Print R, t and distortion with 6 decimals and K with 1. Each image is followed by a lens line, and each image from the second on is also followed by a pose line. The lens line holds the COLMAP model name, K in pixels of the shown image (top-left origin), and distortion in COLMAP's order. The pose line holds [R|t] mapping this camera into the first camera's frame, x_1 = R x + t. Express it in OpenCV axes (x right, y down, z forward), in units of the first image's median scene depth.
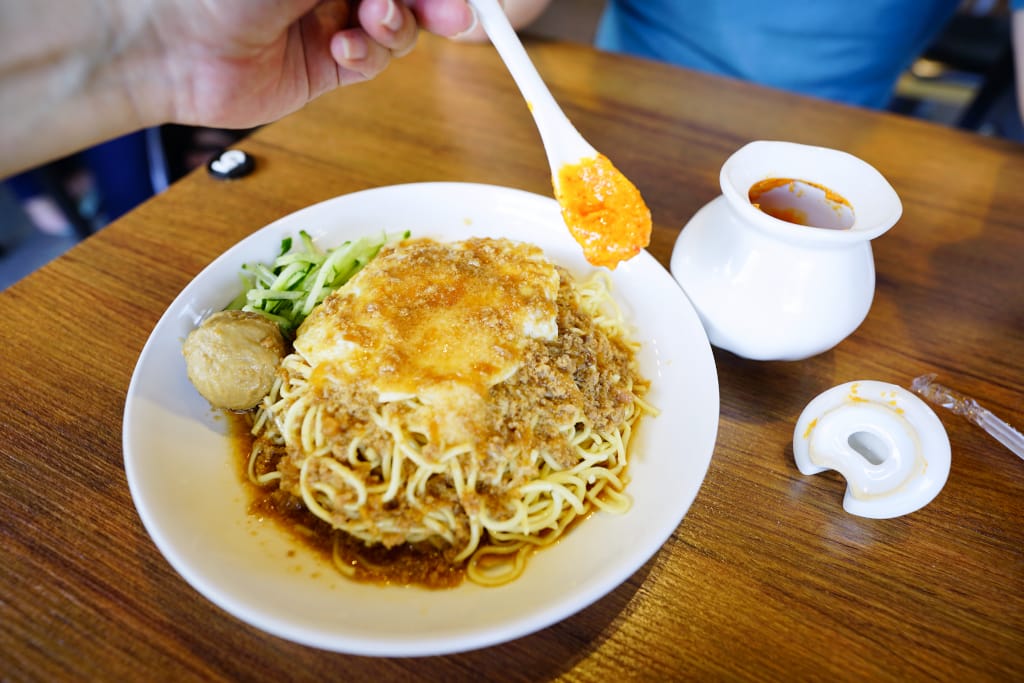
lens RADIAL K [[583.6, 0, 512.0], [0, 583.6, 341.5], [0, 0, 1]] dist [-0.024026, 0.001581]
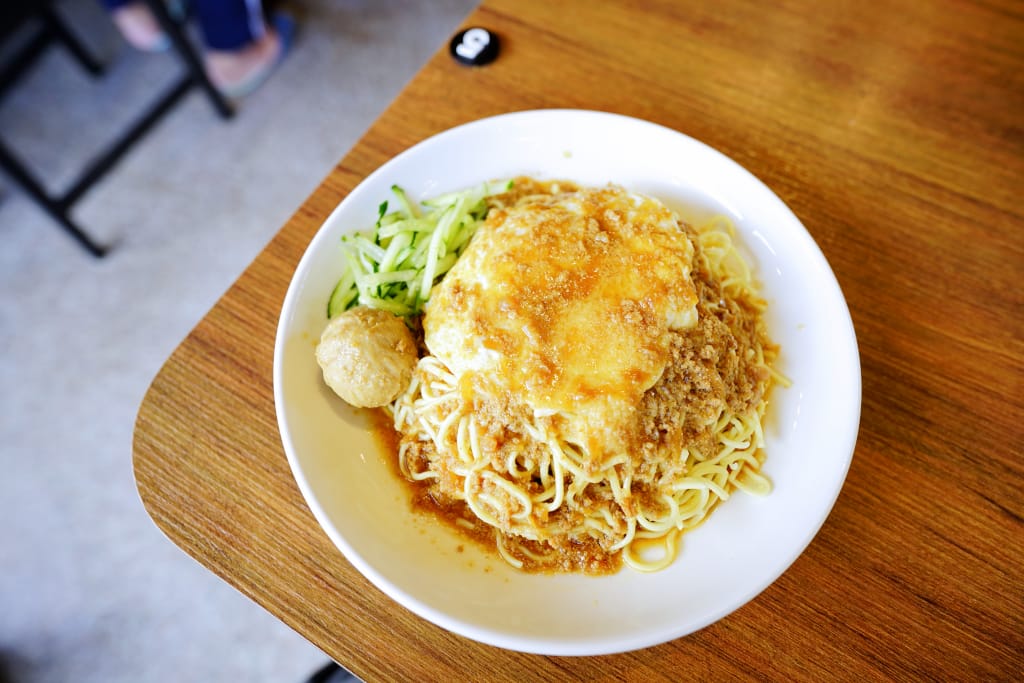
lens RADIAL K [[583.6, 0, 512.0], [0, 583.6, 341.5], [0, 0, 1]] dist [-0.024026, 0.001581]
pose [[0.998380, -0.047285, -0.031647, -0.211888], [0.054778, 0.949209, 0.309842, -0.311903], [0.015389, -0.311073, 0.950261, 0.075642]]
